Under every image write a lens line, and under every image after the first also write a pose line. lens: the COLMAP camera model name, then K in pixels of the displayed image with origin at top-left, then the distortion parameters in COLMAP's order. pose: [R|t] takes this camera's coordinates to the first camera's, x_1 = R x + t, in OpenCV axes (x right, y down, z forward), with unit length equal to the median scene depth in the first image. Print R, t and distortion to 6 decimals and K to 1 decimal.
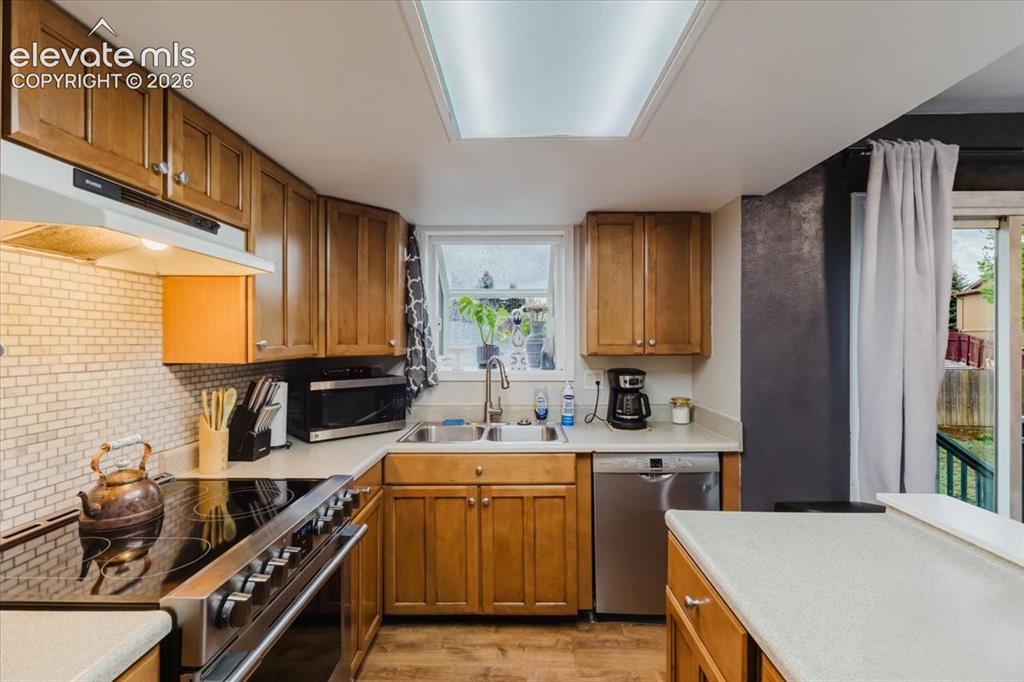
lens RADIAL K [[467.0, 0, 512.9], [0, 467.0, 340.0], [0, 0, 1]] dist [-0.001479, 0.000127]
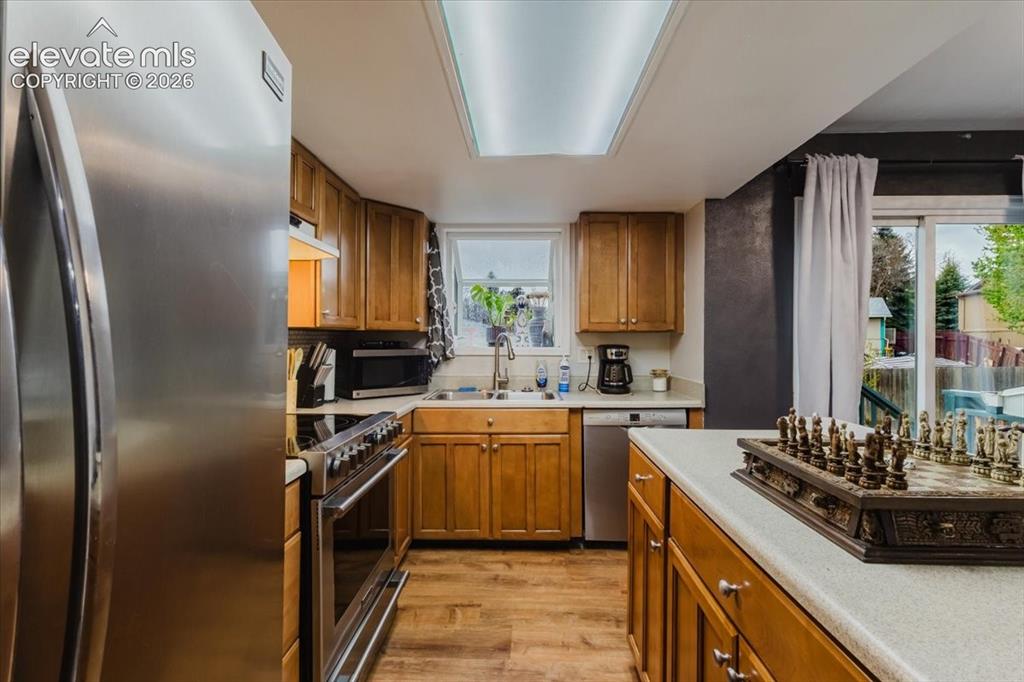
lens RADIAL K [[467.0, 0, 513.5], [0, 467.0, 340.1], [0, 0, 1]] dist [-0.001479, 0.000127]
pose [[0.999963, 0.003796, -0.007663, -0.002255], [-0.003805, 0.999992, -0.001062, 0.063496], [0.007659, 0.001091, 0.999970, -0.227301]]
